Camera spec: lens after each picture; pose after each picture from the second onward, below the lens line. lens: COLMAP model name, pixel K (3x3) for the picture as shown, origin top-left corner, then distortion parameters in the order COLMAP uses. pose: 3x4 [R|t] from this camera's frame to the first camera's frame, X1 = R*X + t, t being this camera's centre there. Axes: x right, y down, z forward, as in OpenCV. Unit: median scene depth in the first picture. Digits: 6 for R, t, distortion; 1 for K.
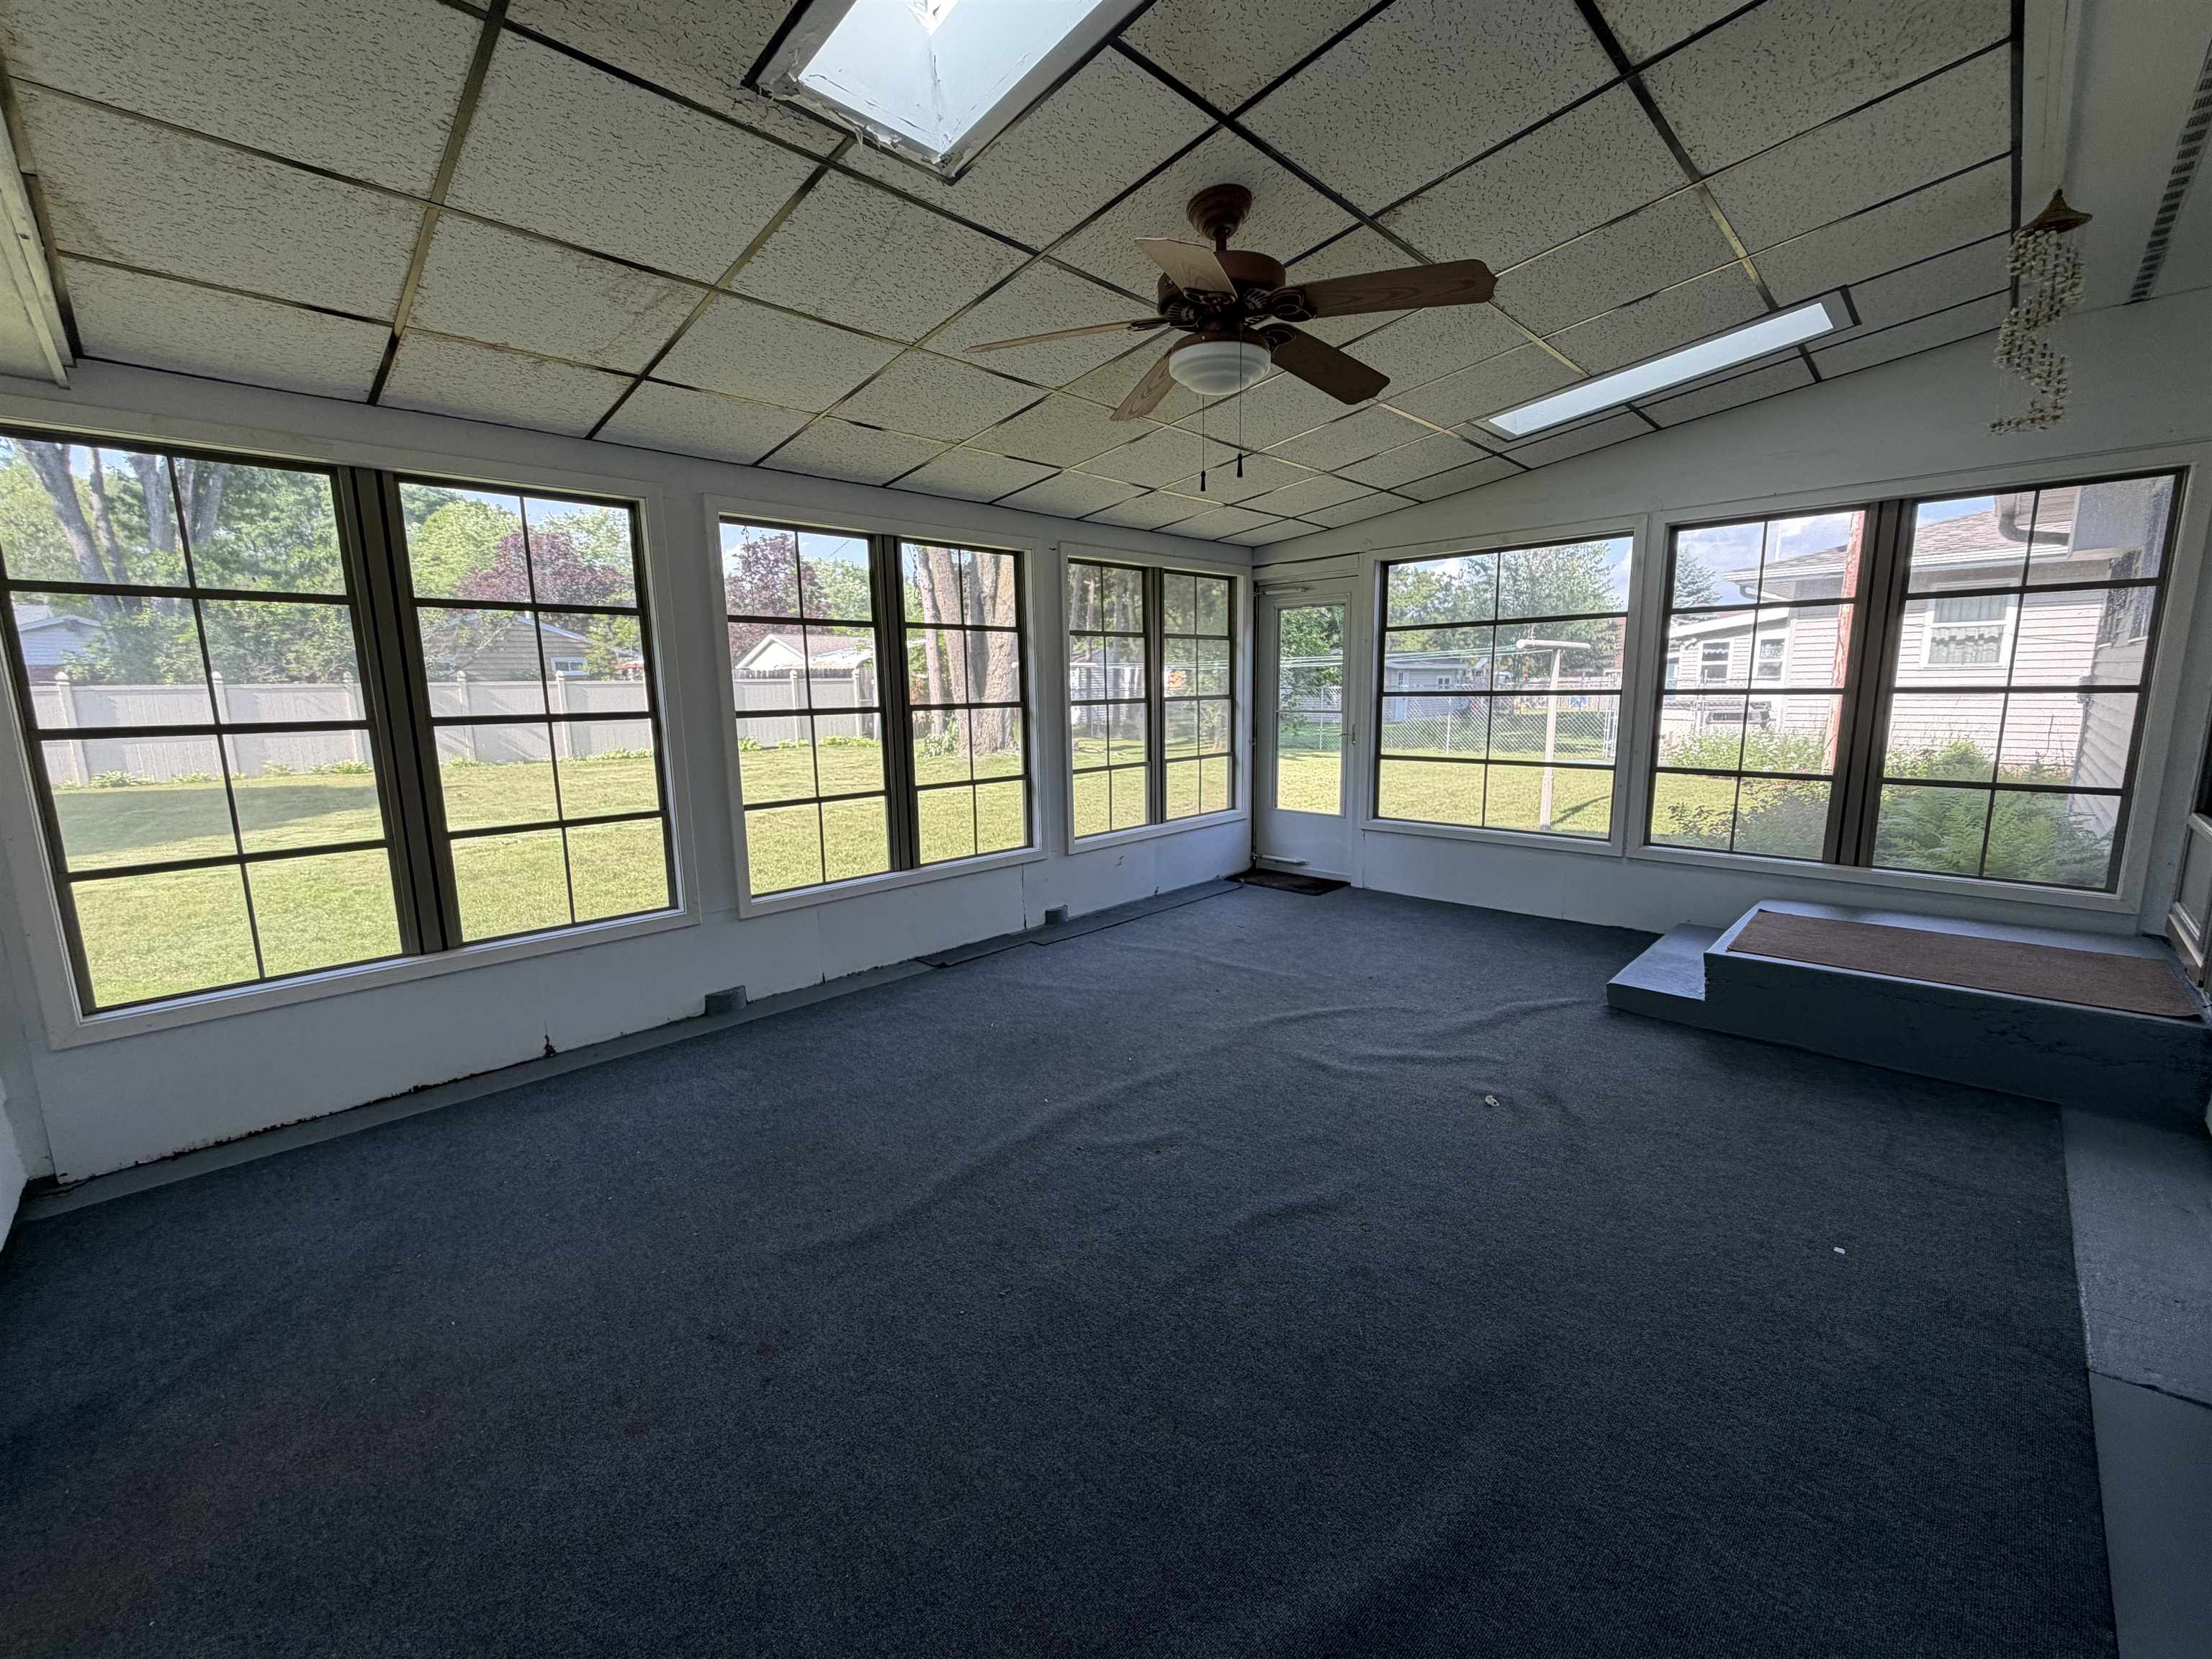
lens RADIAL K [[891.9, 0, 1106.0], [0, 891.9, 829.5], [0, 0, 1]] dist [0.000921, -0.000131]
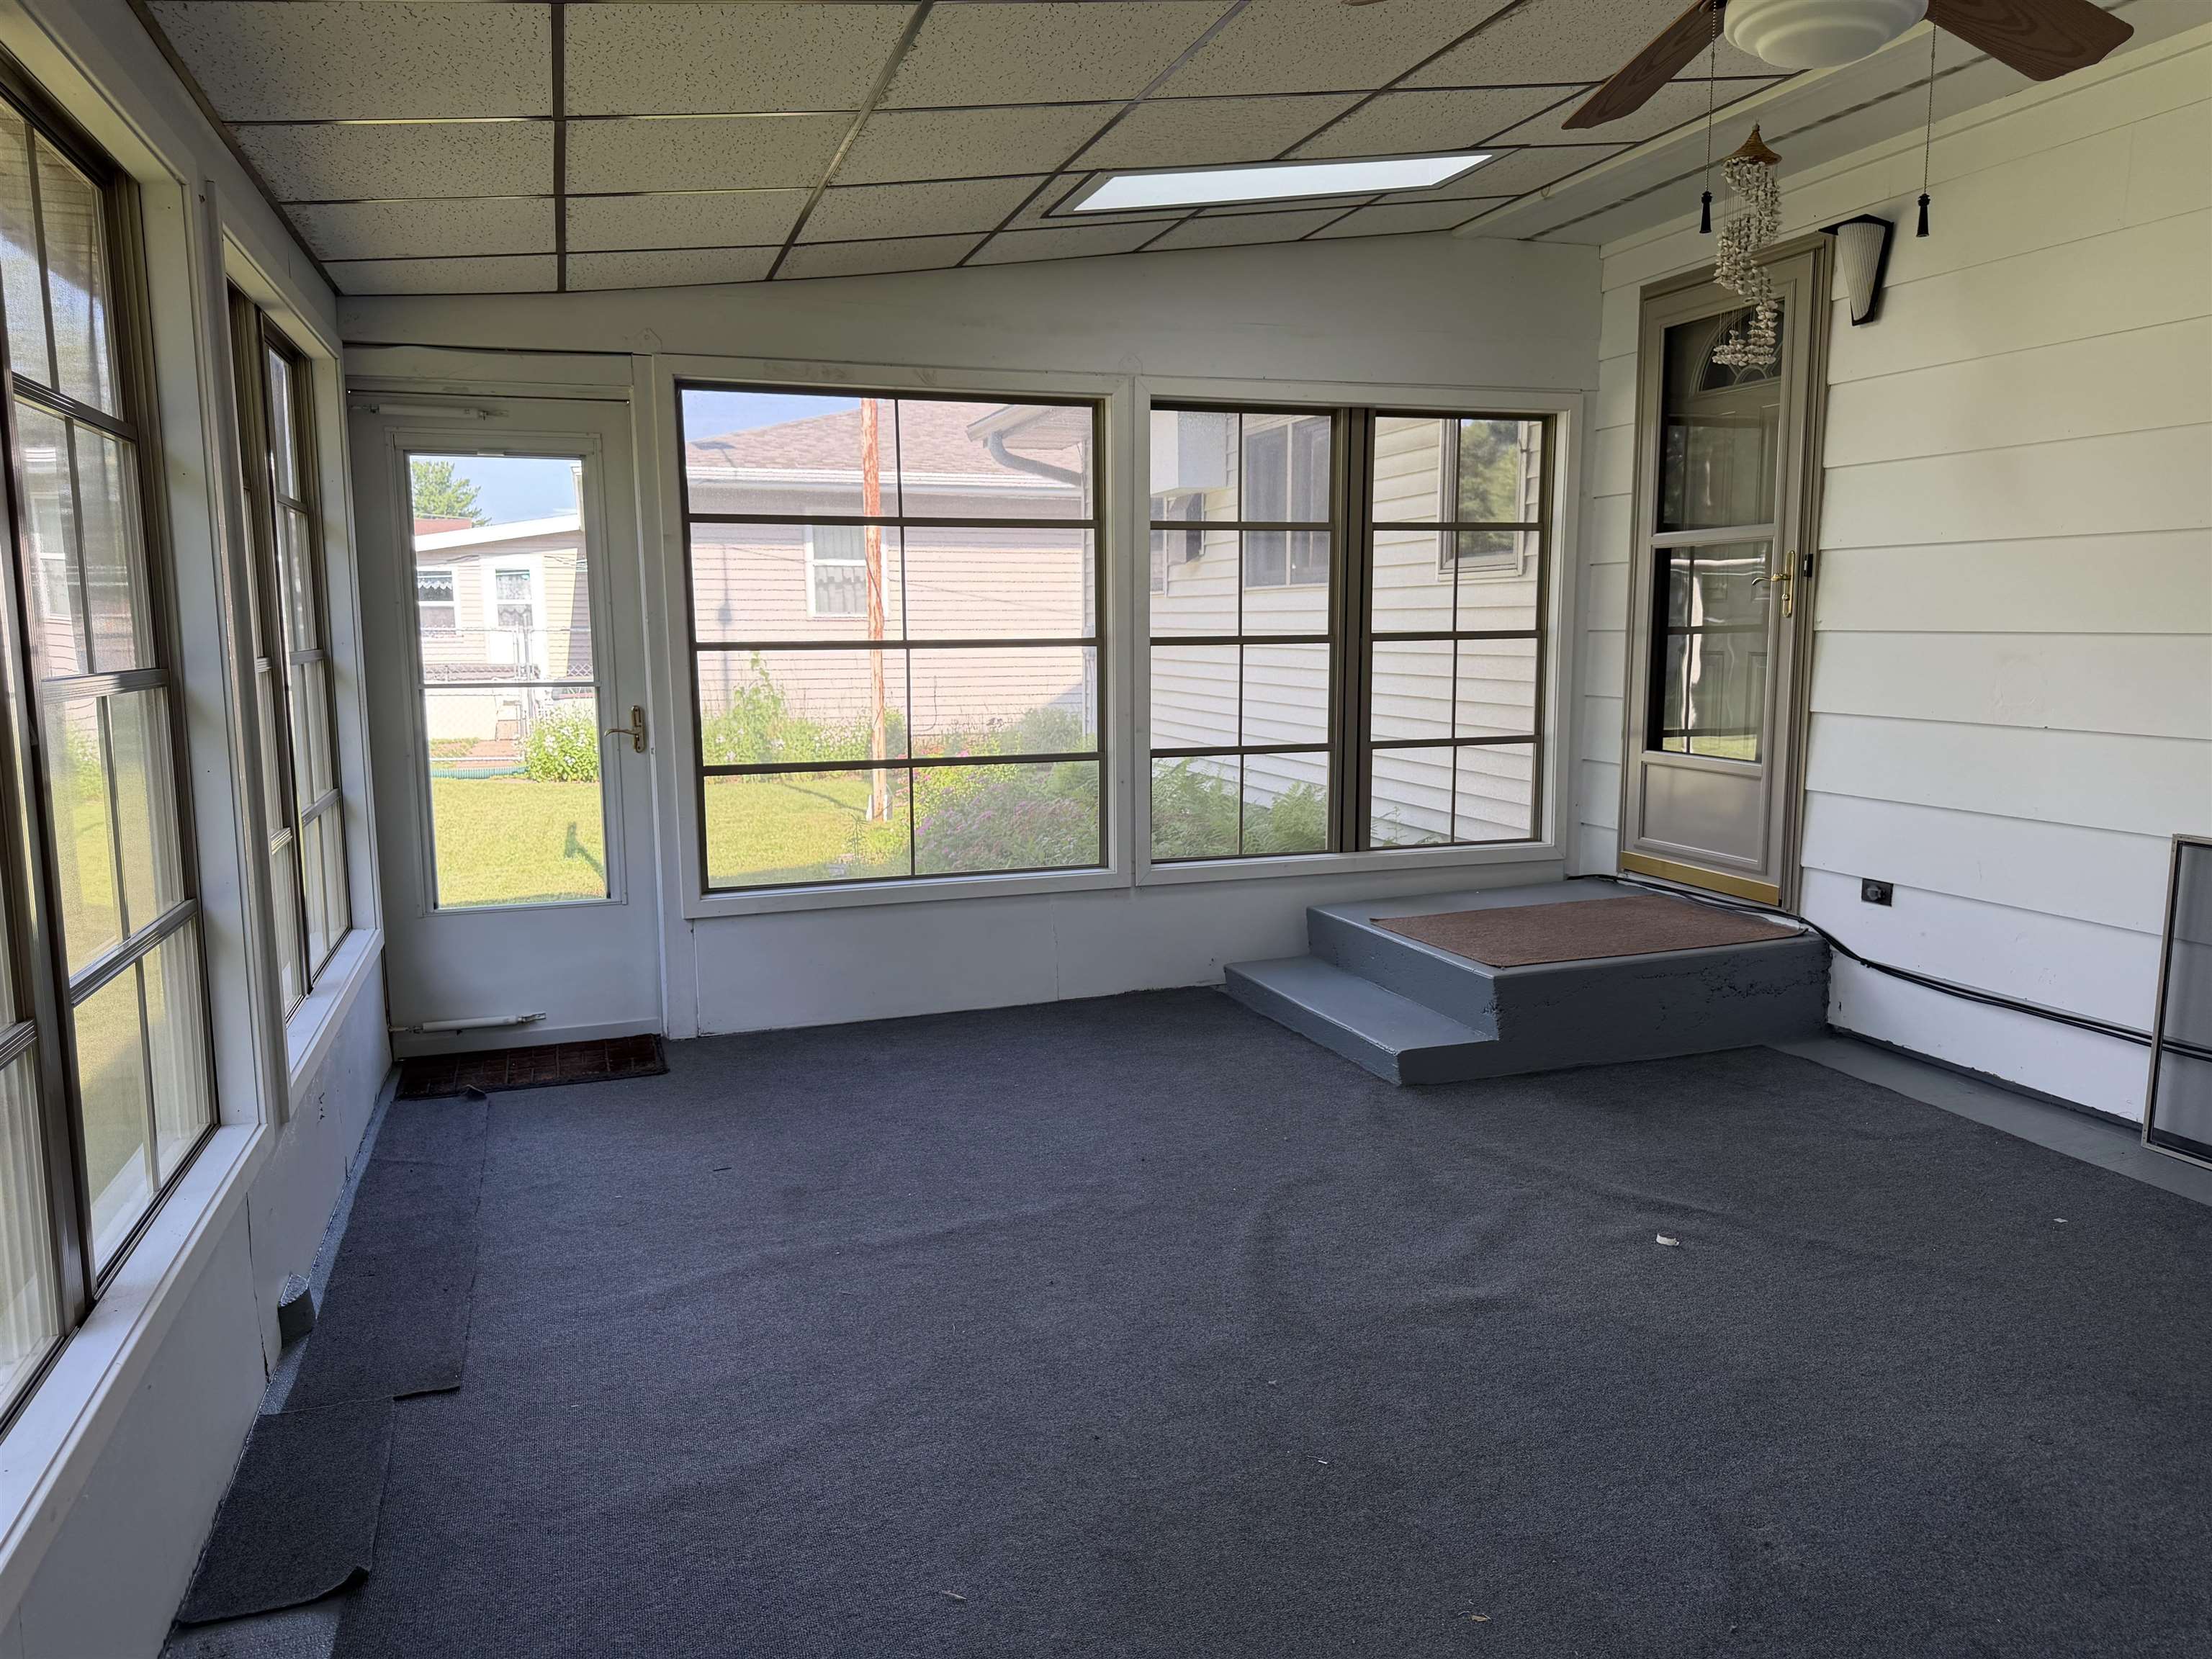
lens RADIAL K [[1553.4, 0, 1099.8], [0, 1553.4, 833.9], [0, 0, 1]] dist [0.135967, -0.236046]
pose [[0.434685, -0.109661, 0.893881, -0.512760], [0.145478, 0.988073, 0.050472, -0.077195], [-0.888755, 0.108101, 0.445454, 0.542057]]
